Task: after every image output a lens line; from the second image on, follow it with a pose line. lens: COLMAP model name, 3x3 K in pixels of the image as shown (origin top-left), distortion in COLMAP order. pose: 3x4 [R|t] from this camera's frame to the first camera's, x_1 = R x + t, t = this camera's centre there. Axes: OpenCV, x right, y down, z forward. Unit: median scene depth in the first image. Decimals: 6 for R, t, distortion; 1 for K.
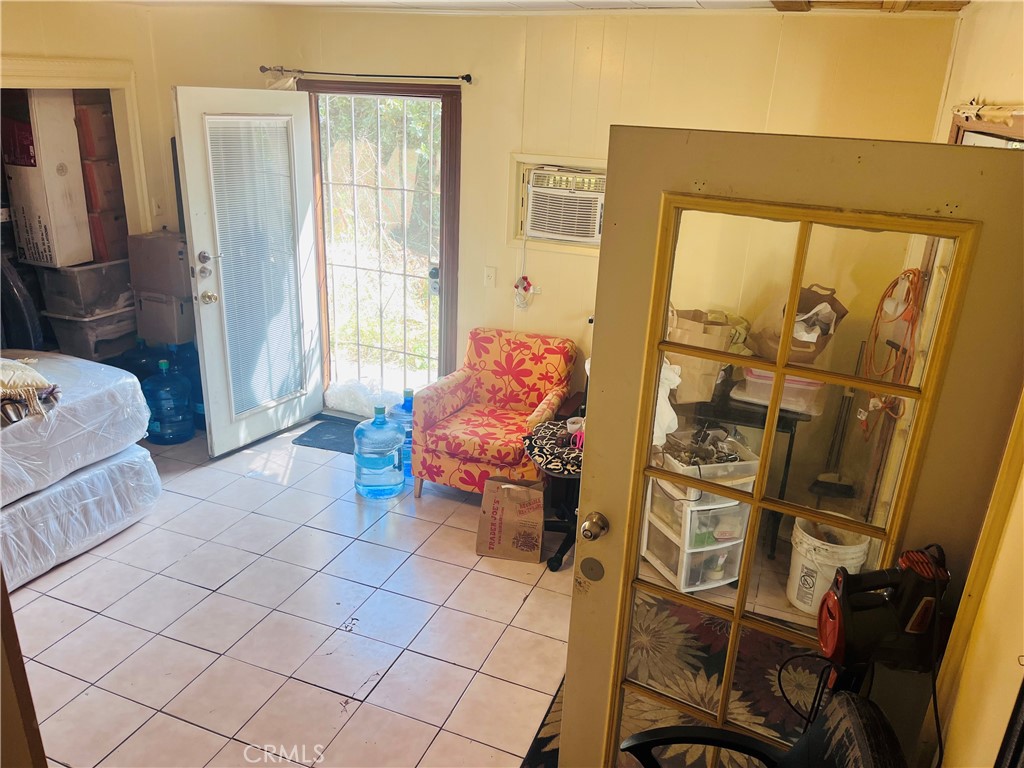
lens RADIAL K [[772.4, 0, 512.2], [0, 772.4, 388.2], [0, 0, 1]] dist [0.002293, -0.038964]
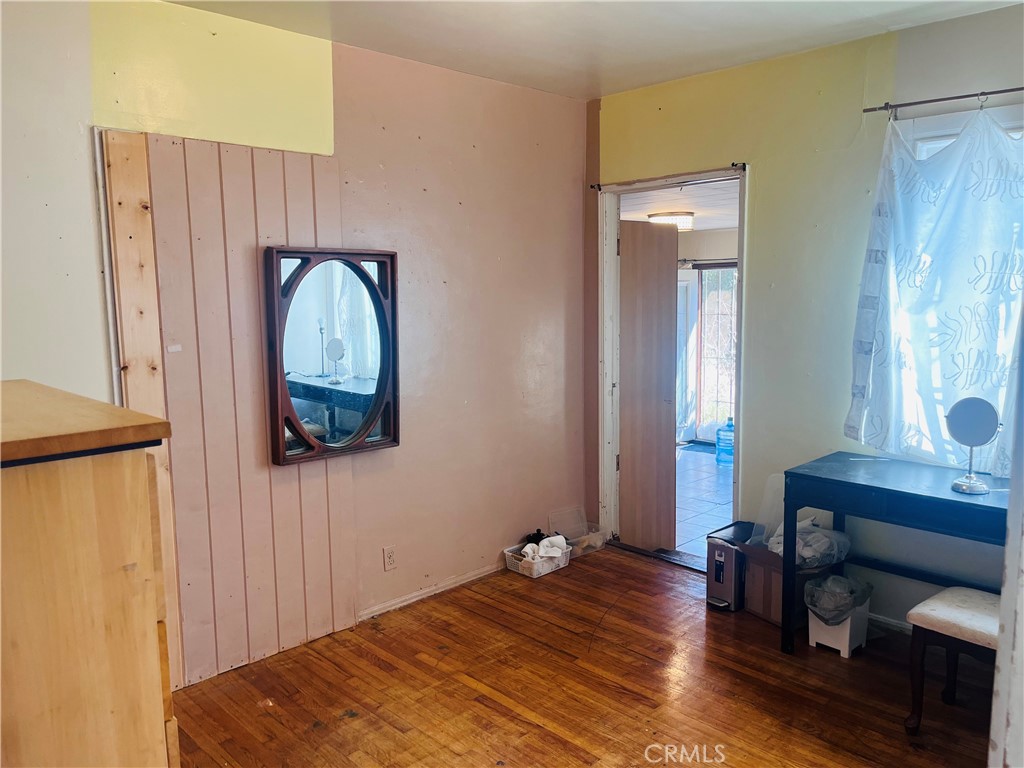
lens RADIAL K [[772.4, 0, 513.1], [0, 772.4, 384.8], [0, 0, 1]] dist [0.002293, -0.038964]
pose [[0.890807, 0.001855, -0.454377, 0.206481], [-0.100618, 0.975971, -0.193277, 0.320677], [0.443101, 0.217891, 0.869589, -0.831275]]
